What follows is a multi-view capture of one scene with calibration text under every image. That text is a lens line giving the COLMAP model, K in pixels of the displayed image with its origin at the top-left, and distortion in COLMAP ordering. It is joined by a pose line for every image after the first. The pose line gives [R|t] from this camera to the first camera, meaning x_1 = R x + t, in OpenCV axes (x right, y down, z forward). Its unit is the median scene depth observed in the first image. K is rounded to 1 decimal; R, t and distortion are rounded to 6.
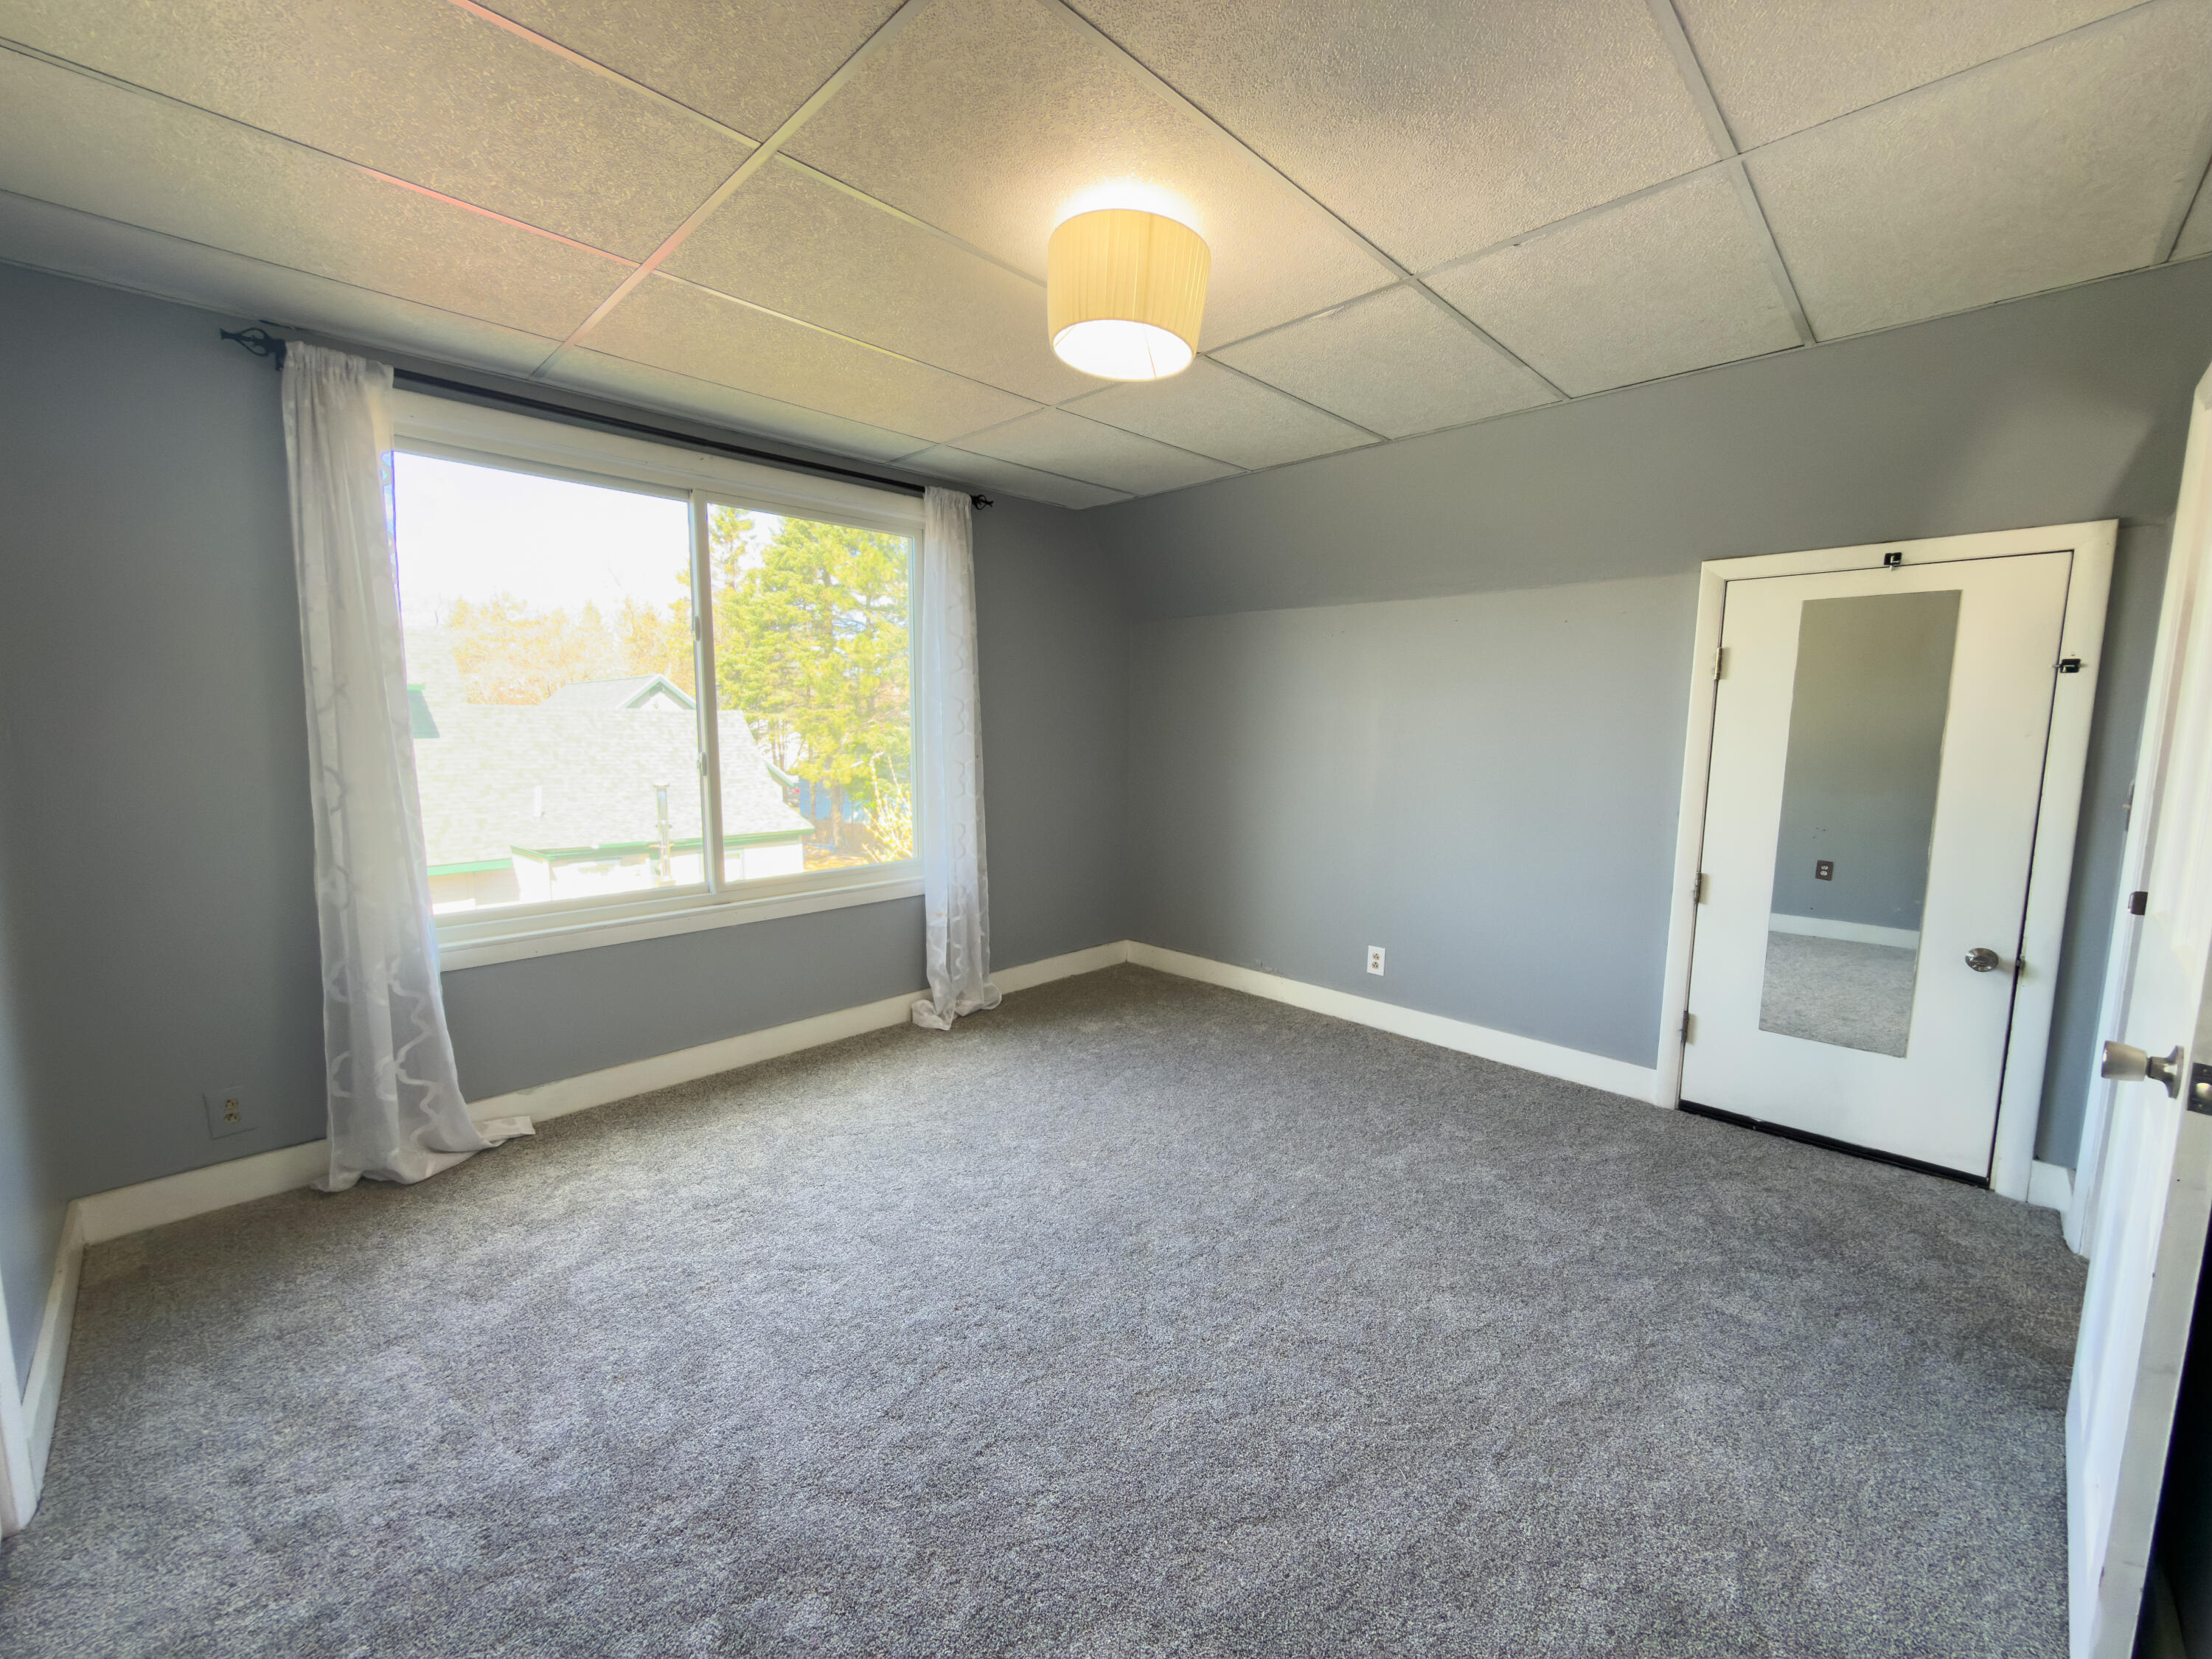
lens RADIAL K [[891.0, 0, 1115.7], [0, 891.0, 825.4], [0, 0, 1]] dist [0.001323, -0.001331]
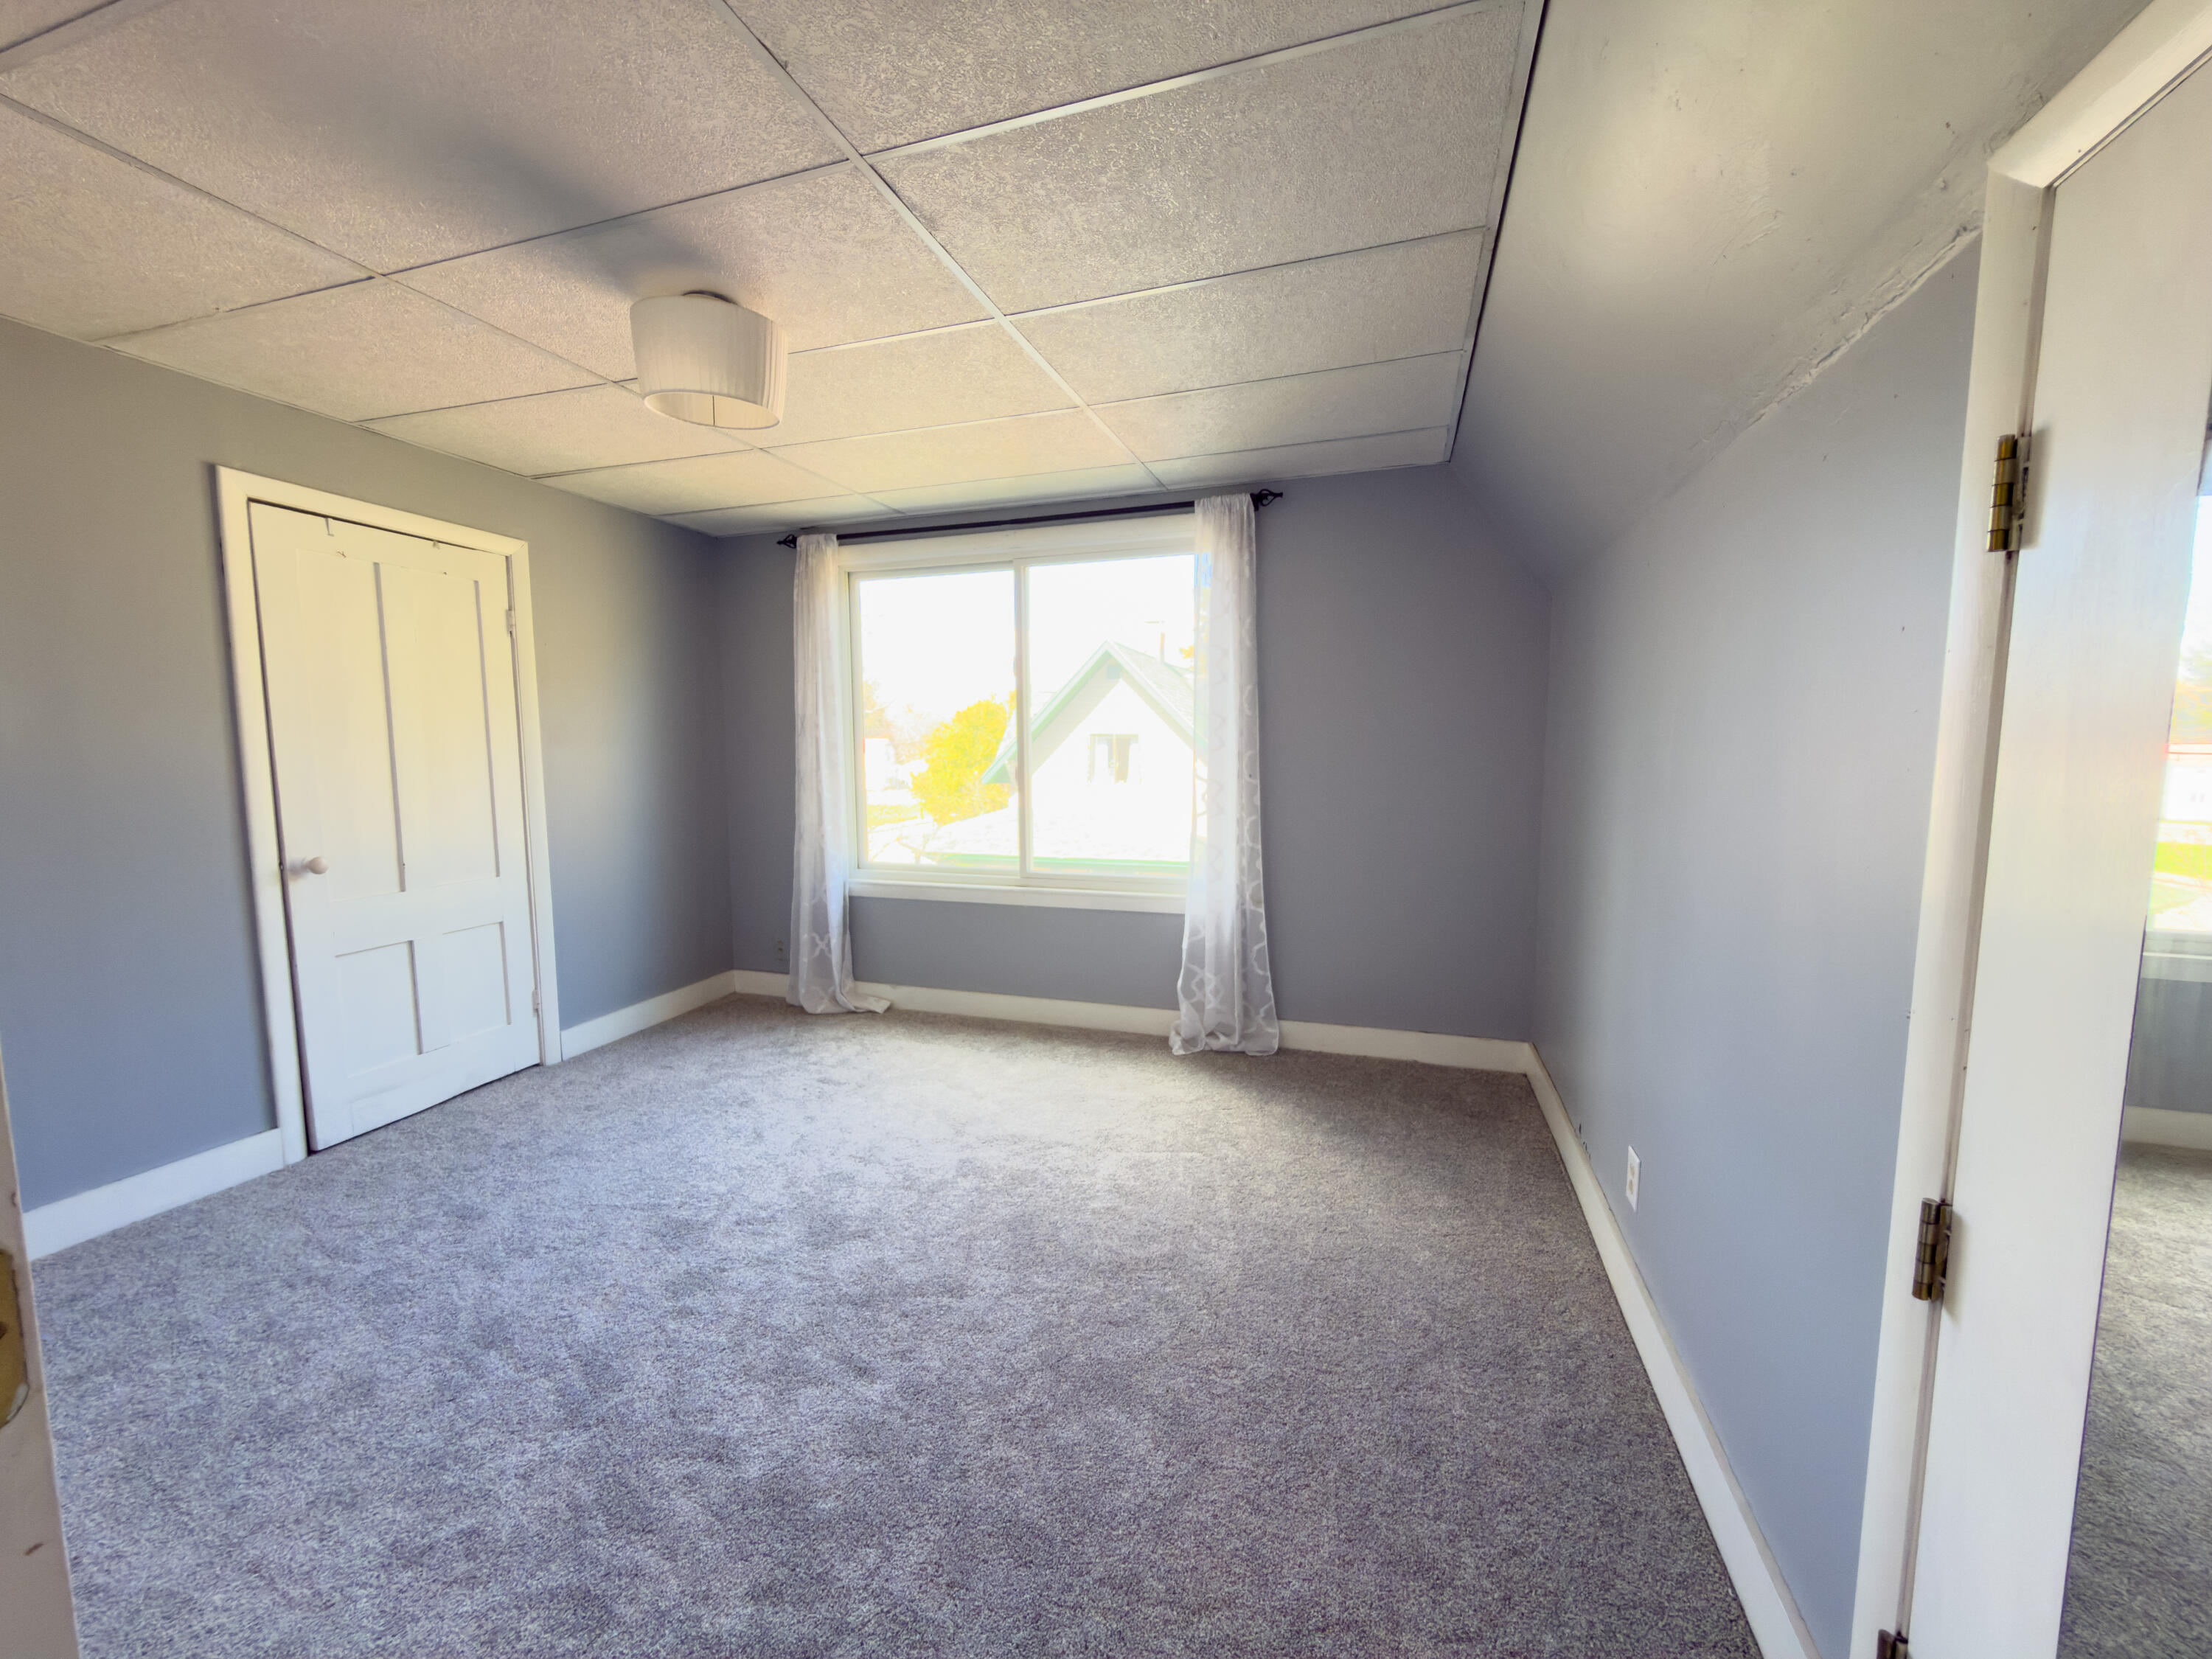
lens RADIAL K [[891.0, 0, 1111.1], [0, 891.0, 834.0], [0, 0, 1]] dist [0.001323, -0.001331]
pose [[0.433009, 0.081884, -0.897662, 1.012340], [-0.096650, 0.994342, 0.044081, -0.074321], [0.896193, 0.067672, 0.438473, 0.782754]]
